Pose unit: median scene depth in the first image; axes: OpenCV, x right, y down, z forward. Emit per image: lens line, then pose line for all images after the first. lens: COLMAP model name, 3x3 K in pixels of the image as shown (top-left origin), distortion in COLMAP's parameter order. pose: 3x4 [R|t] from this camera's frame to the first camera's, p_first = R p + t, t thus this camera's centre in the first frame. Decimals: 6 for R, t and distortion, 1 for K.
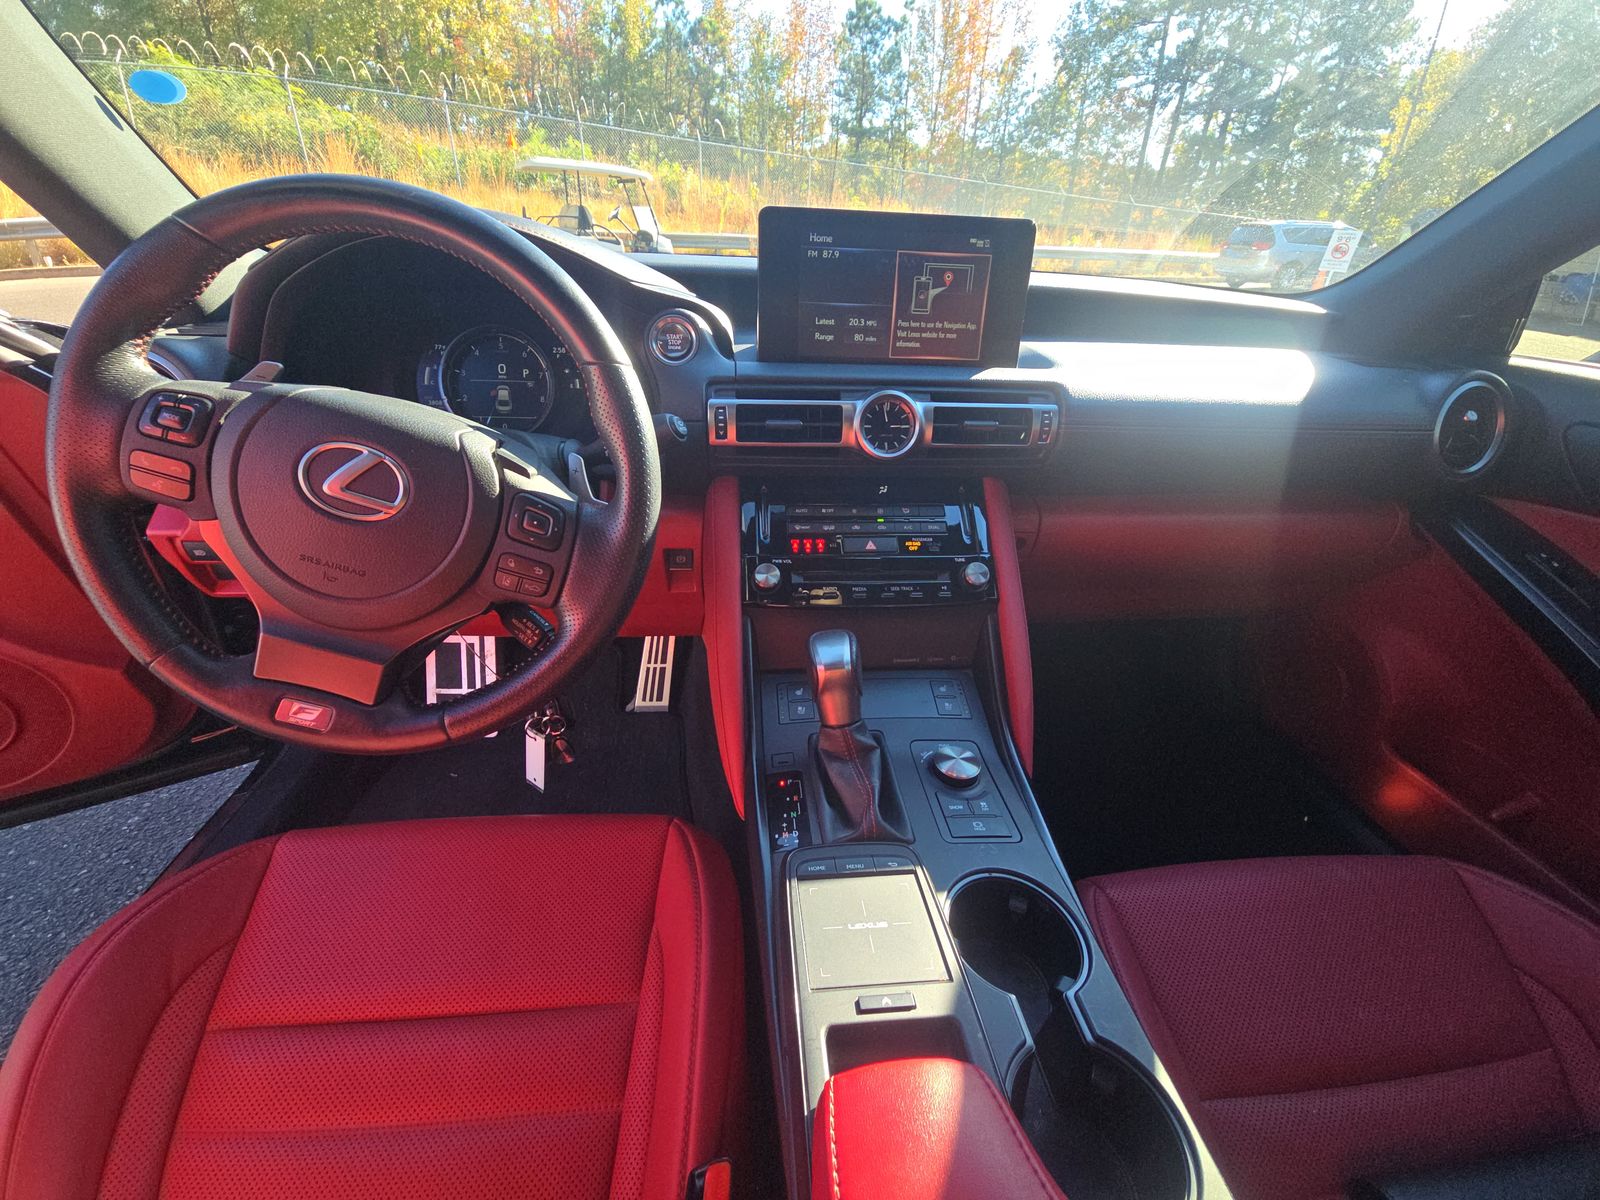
lens RADIAL K [[630.3, 0, 800.0], [0, 630.3, 600.0], [0, 0, 1]] dist [-0.006042, -0.000082]
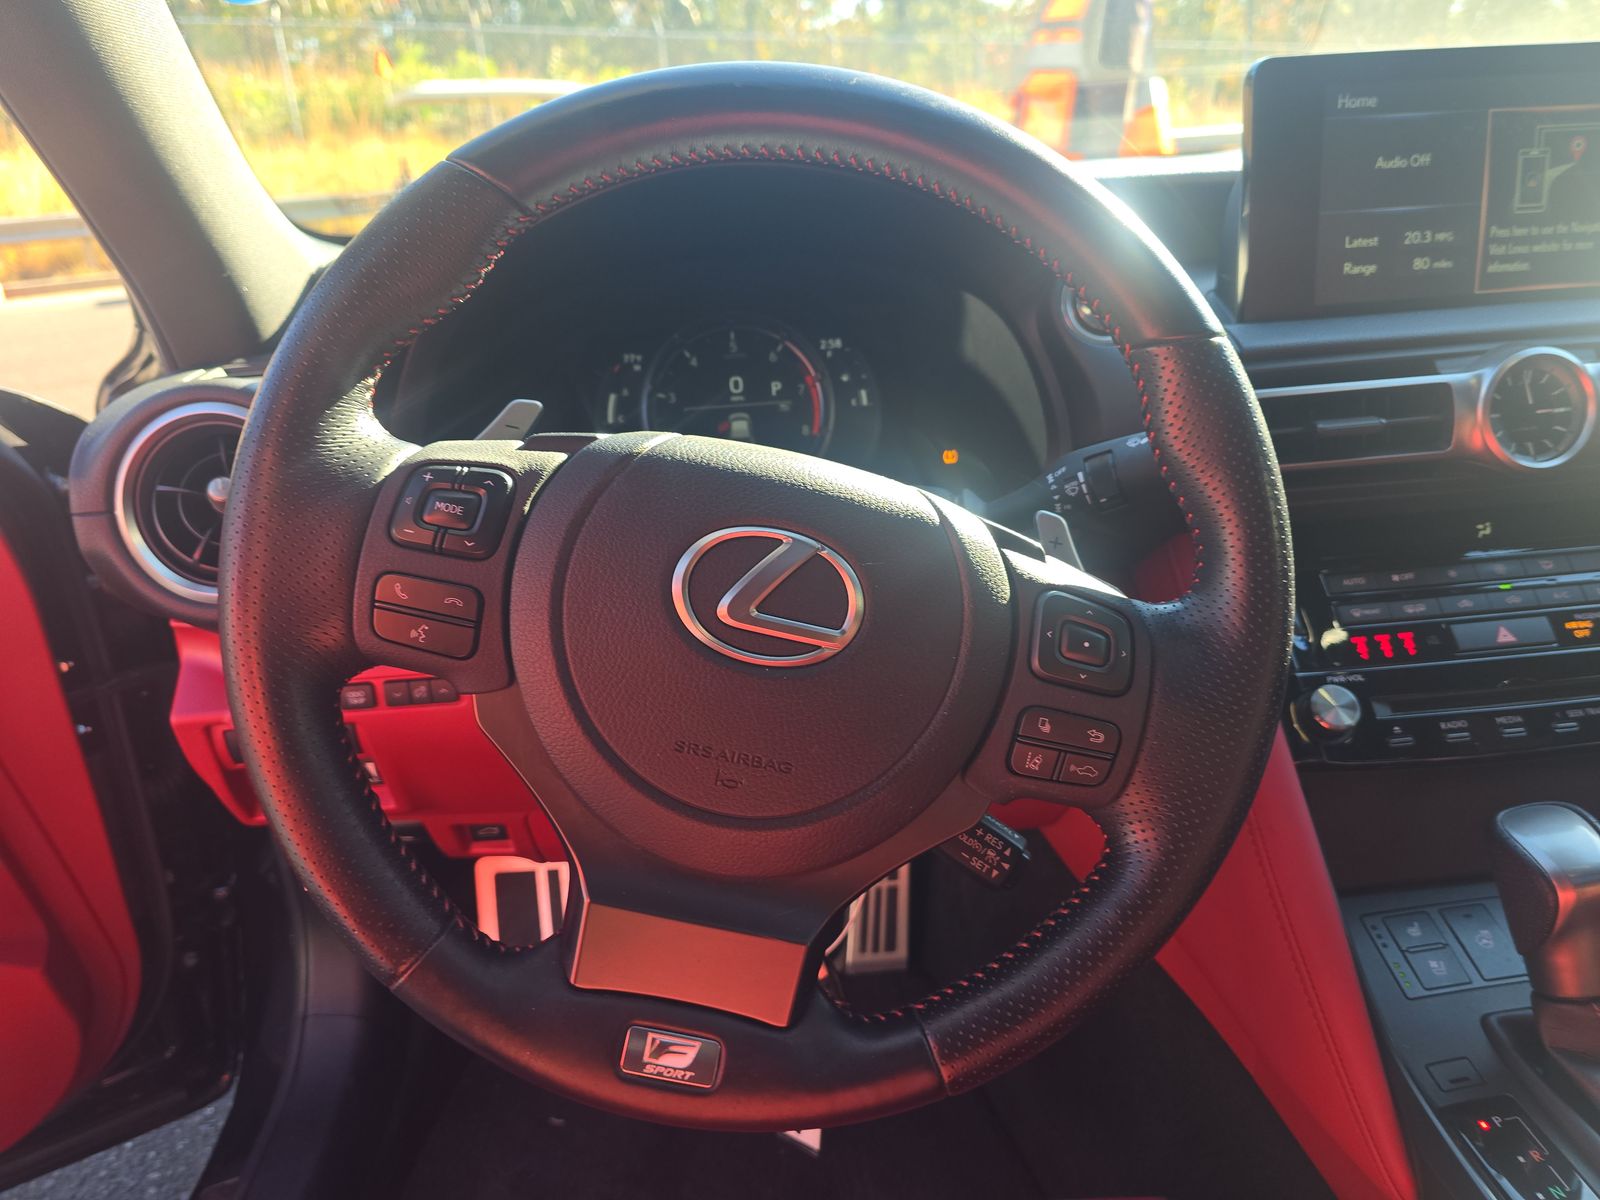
lens RADIAL K [[1065.7, 0, 800.0], [0, 1065.7, 600.0], [0, 0, 1]] dist [0.039646, -0.057852]
pose [[0.994666, -0.086505, -0.056176, -0.442706], [0.078308, 0.987804, -0.134581, -0.042874], [0.067133, 0.129465, 0.989309, 0.072821]]
